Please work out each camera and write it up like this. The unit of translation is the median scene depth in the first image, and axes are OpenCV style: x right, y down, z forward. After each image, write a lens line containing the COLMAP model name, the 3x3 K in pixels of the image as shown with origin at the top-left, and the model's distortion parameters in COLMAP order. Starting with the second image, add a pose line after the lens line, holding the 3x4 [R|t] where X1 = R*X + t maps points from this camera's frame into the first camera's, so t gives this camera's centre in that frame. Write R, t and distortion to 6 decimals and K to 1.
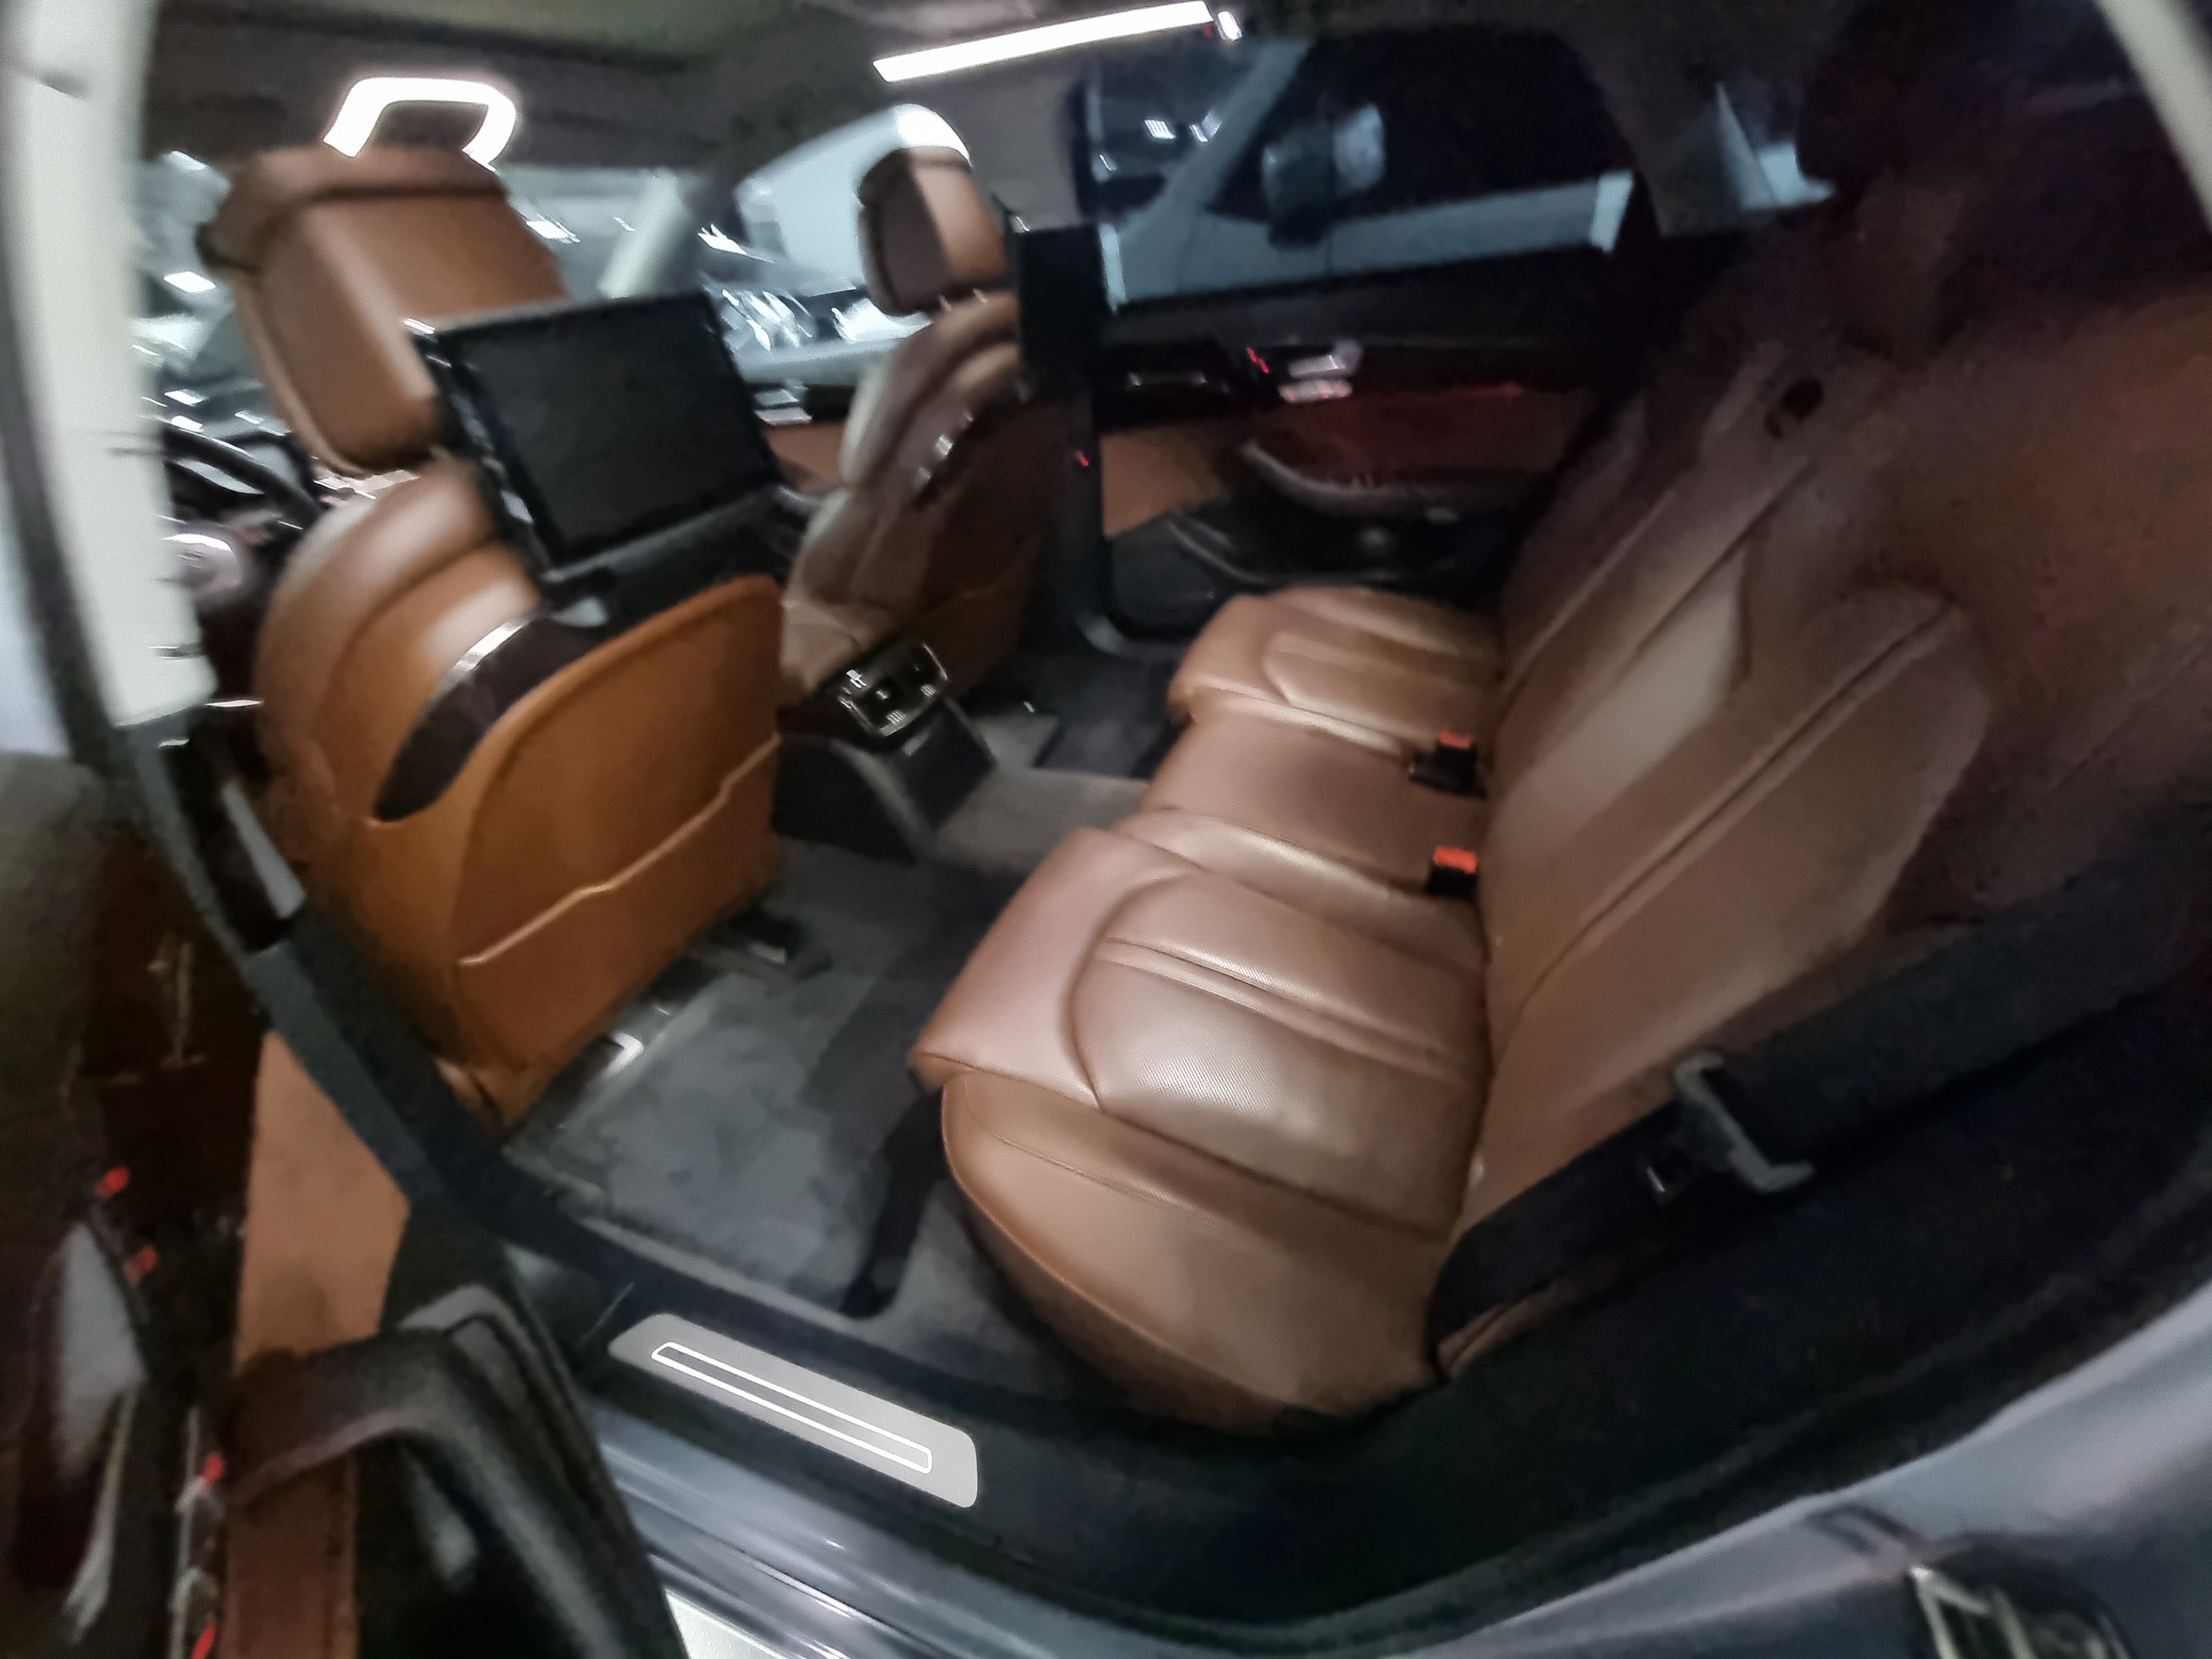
lens RADIAL K [[907.4, 0, 1112.0], [0, 907.4, 837.4], [0, 0, 1]] dist [-0.002378, -0.000968]
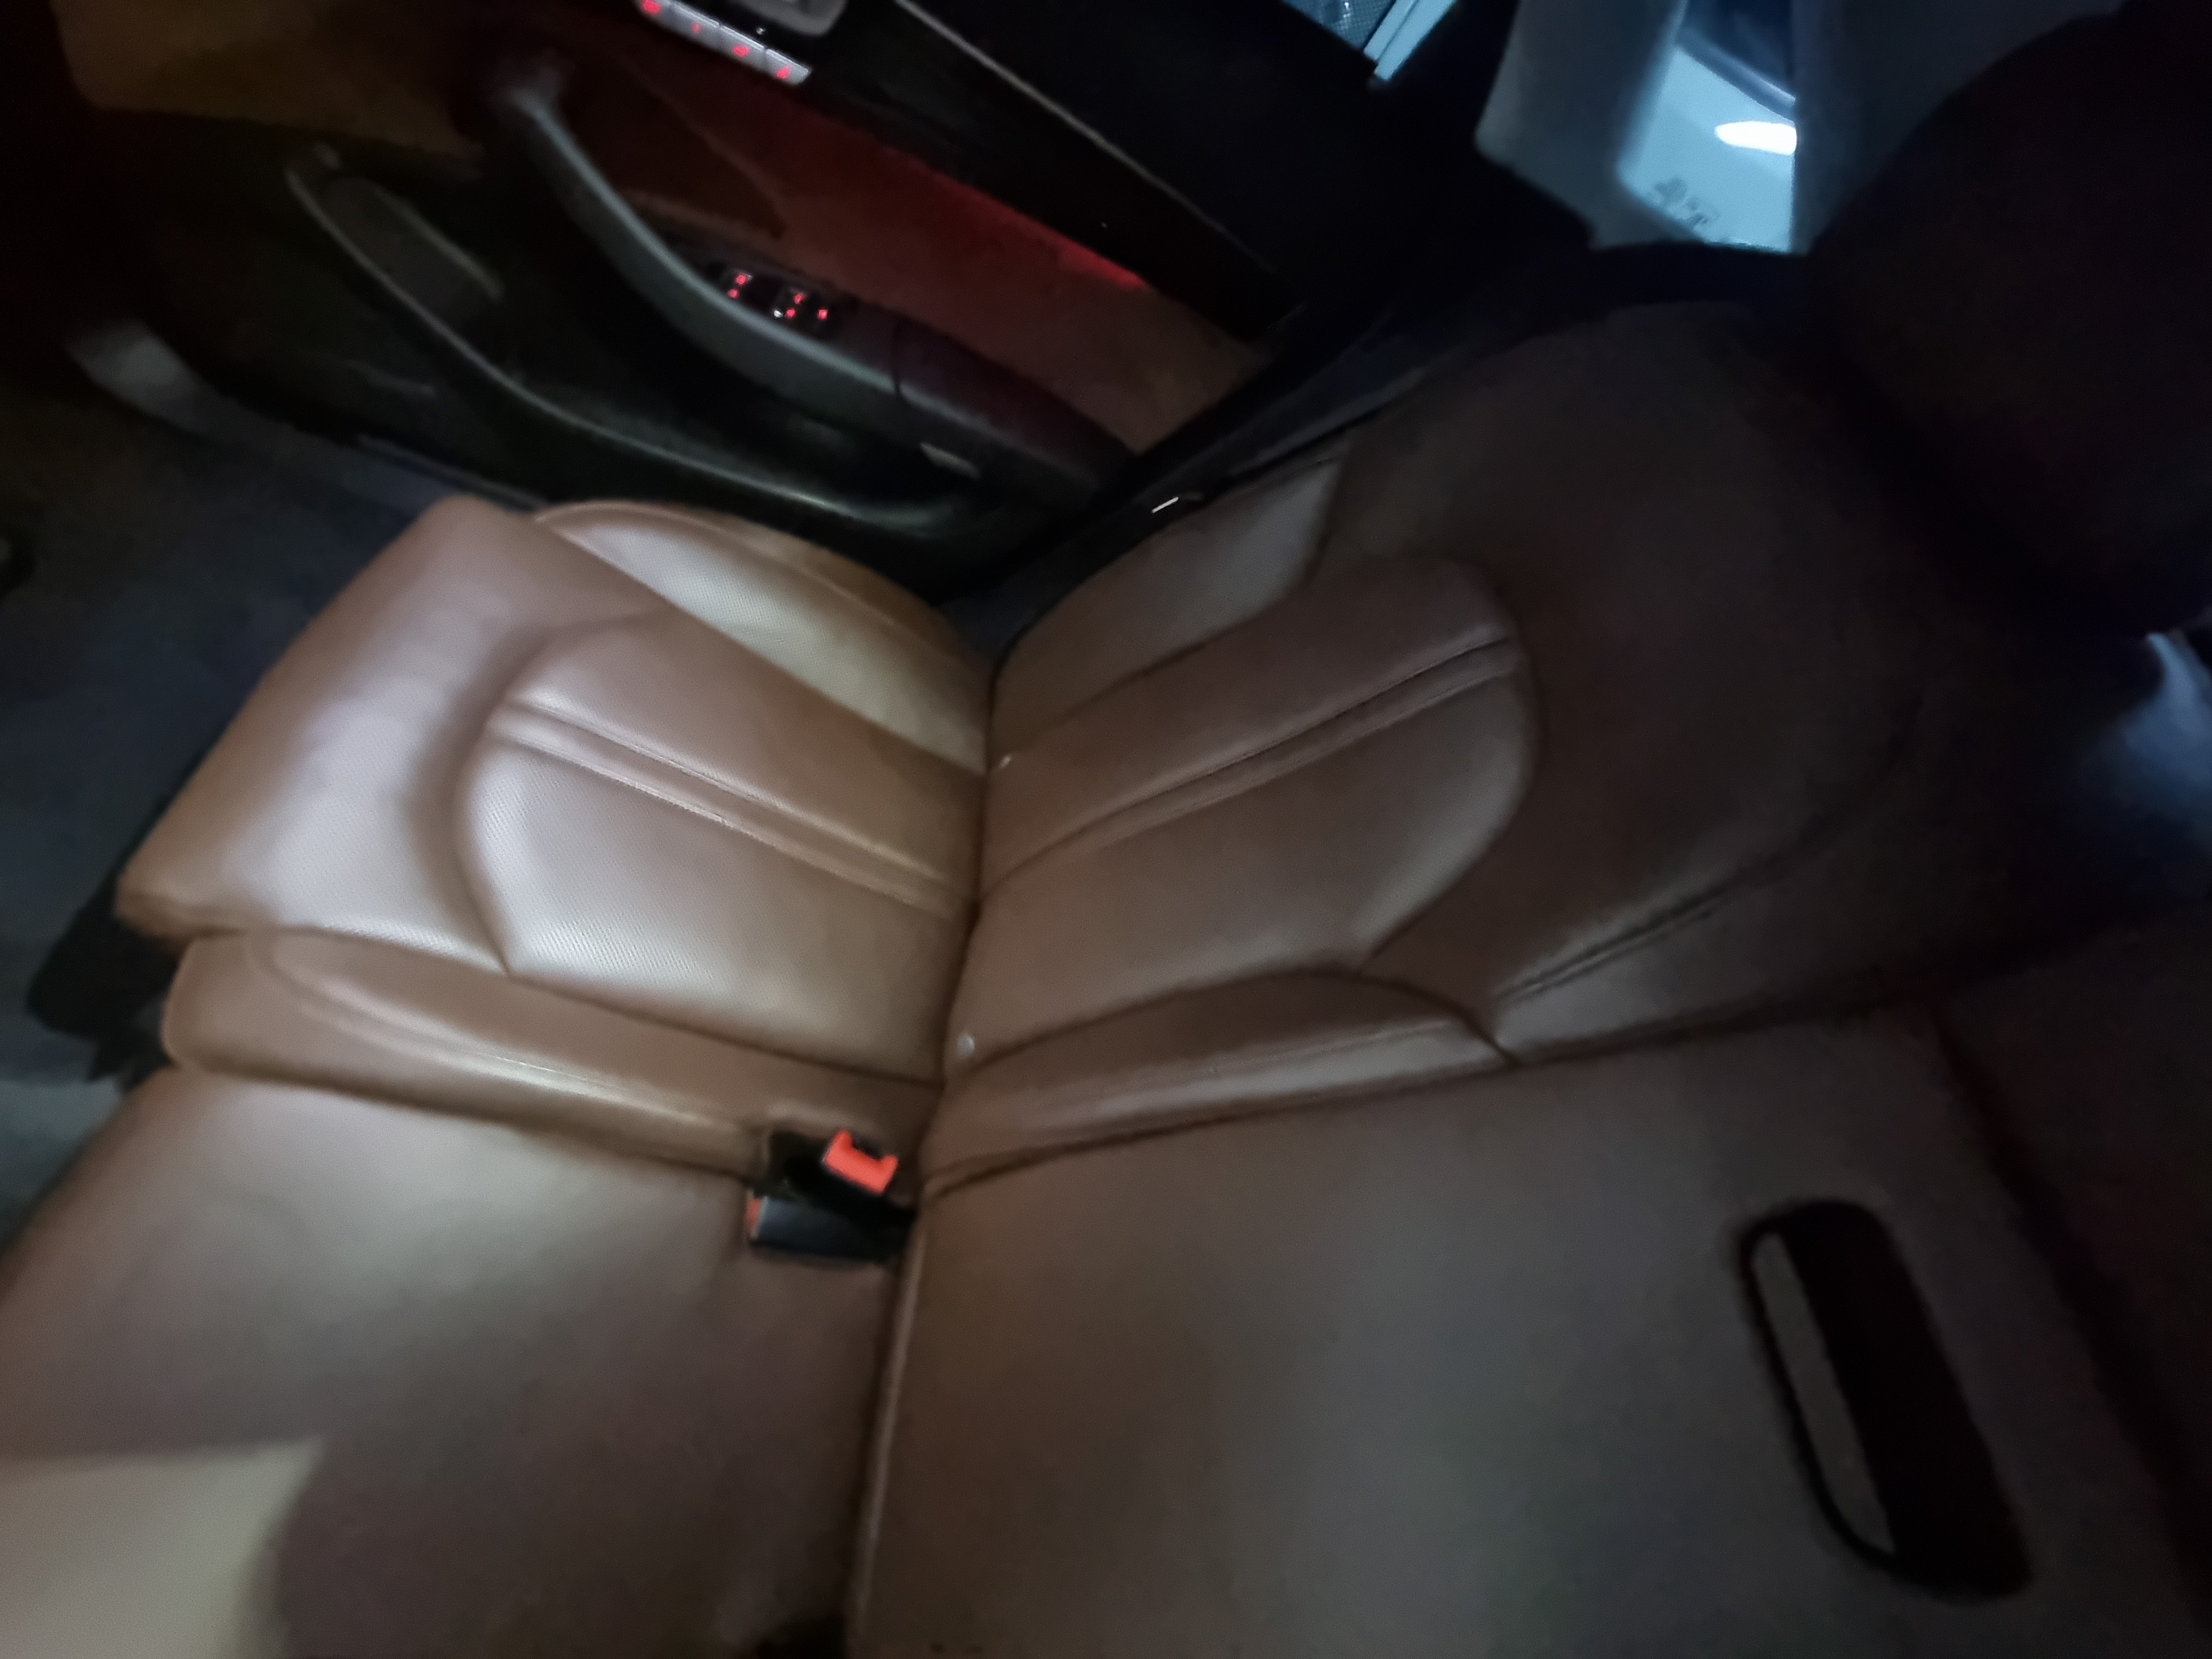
lens RADIAL K [[907.4, 0, 1112.0], [0, 907.4, 837.4], [0, 0, 1]] dist [-0.002378, -0.000968]
pose [[0.812446, 0.037727, 0.581814, 0.143587], [-0.269388, 0.909289, 0.317212, -0.333728], [-0.517070, -0.414451, 0.748912, 0.459806]]
